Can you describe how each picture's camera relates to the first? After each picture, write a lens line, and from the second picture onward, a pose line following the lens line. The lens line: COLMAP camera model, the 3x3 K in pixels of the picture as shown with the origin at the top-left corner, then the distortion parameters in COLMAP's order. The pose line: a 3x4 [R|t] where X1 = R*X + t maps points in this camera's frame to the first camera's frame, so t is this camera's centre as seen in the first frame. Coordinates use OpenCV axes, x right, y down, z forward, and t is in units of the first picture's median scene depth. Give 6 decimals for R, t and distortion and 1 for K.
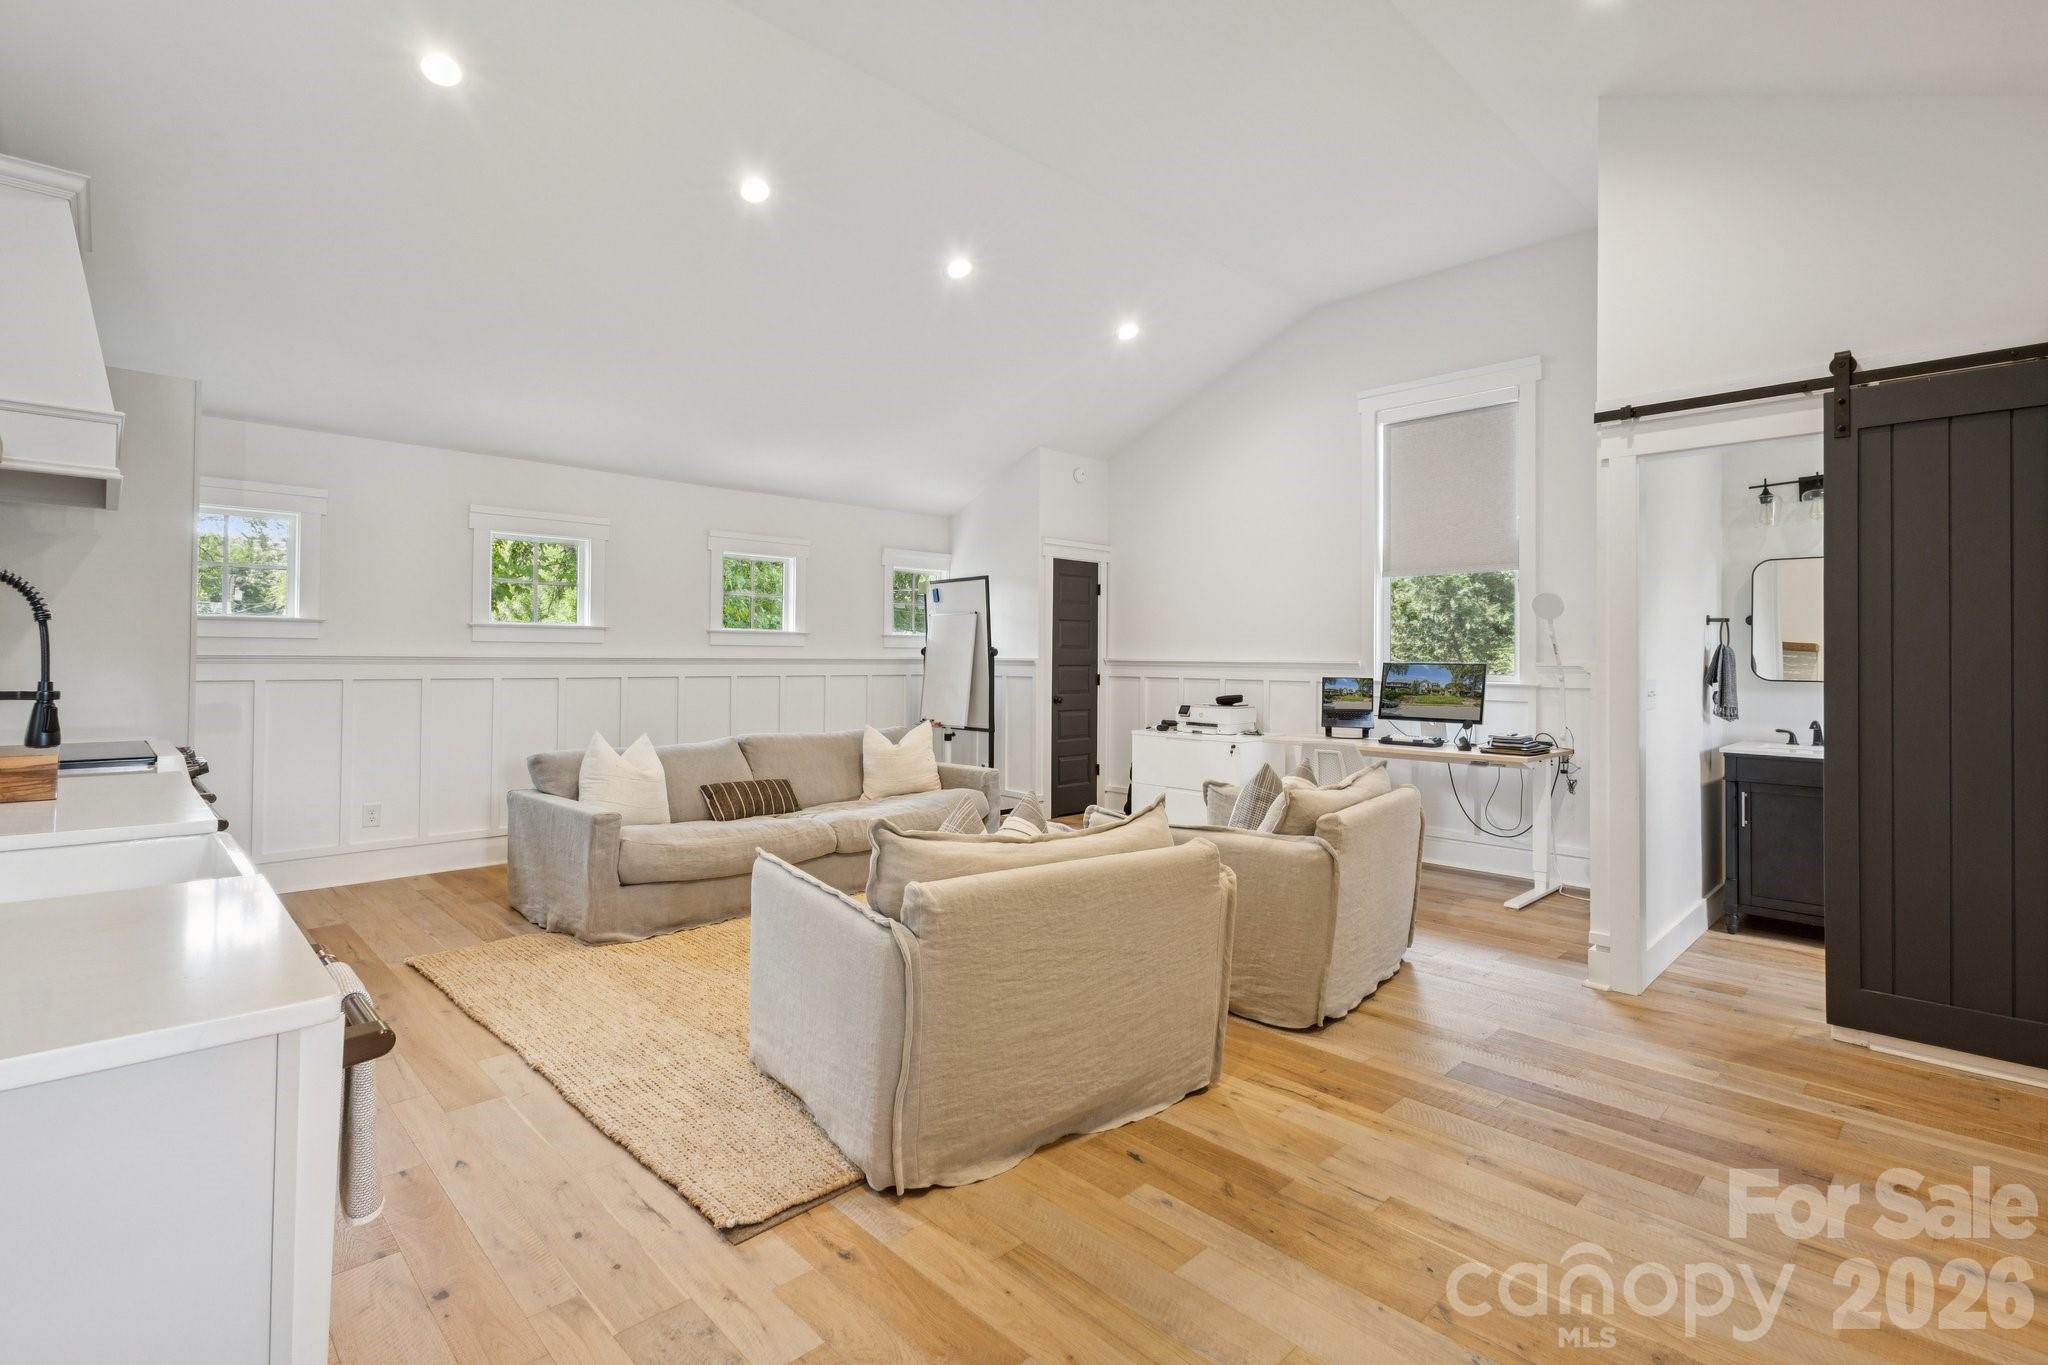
lens RADIAL K [[939.6, 0, 1018.7], [0, 939.6, 676.3], [0, 0, 1]] dist [-0.000970, 0.000032]
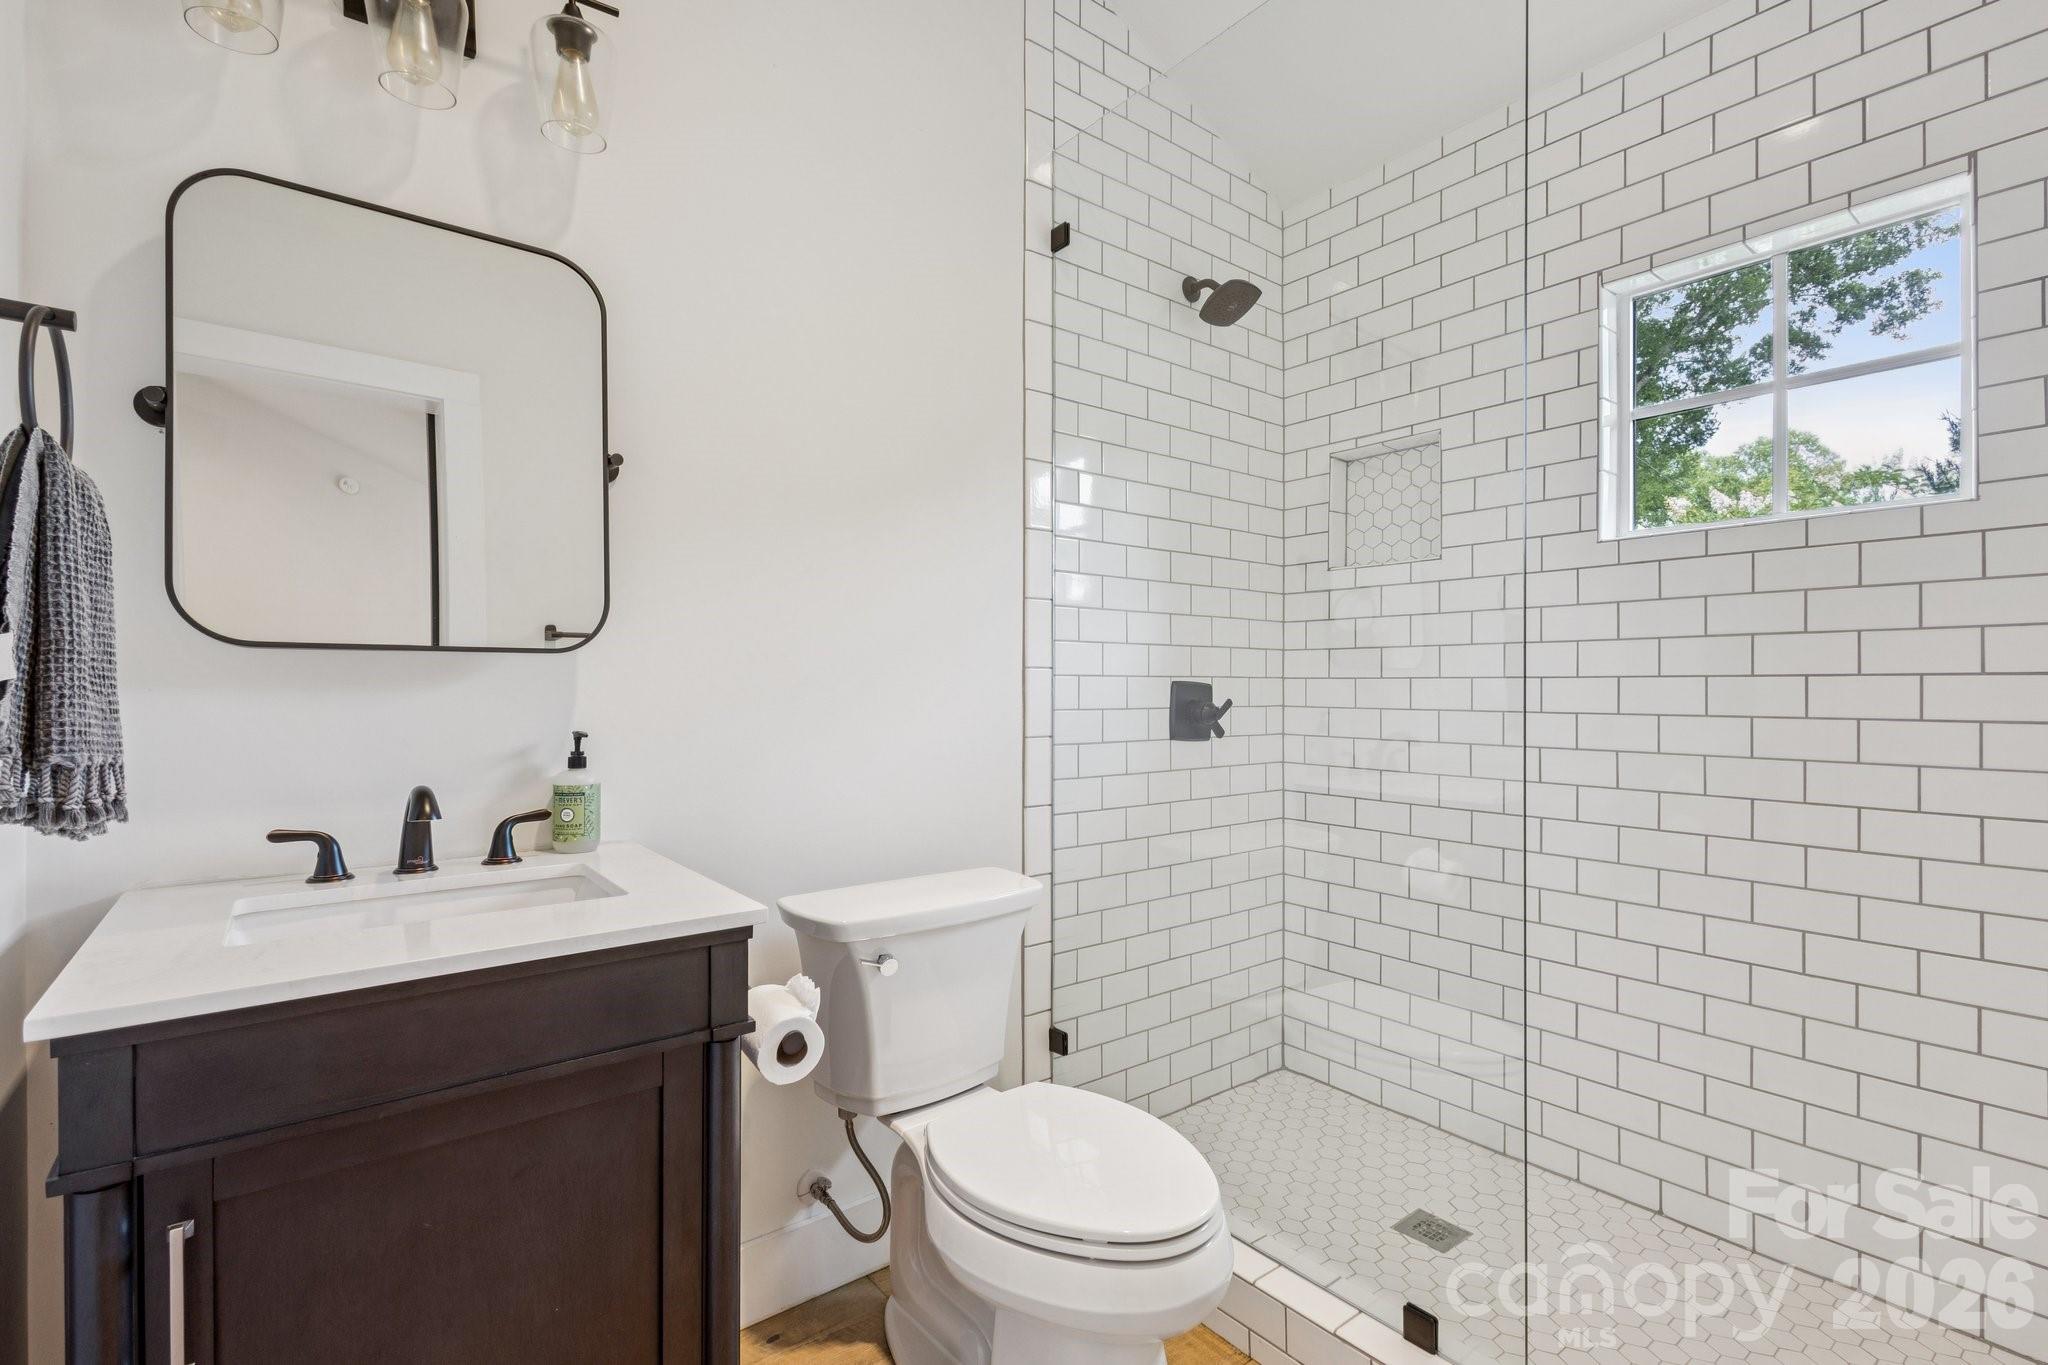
lens RADIAL K [[939.6, 0, 1020.9], [0, 939.6, 695.7], [0, 0, 1]] dist [-0.000970, 0.000032]
pose [[0.118781, -0.005696, 0.992904, 0.584105], [0.007499, 0.999960, 0.004840, 0.018681], [-0.992892, 0.006871, 0.118819, 0.779327]]
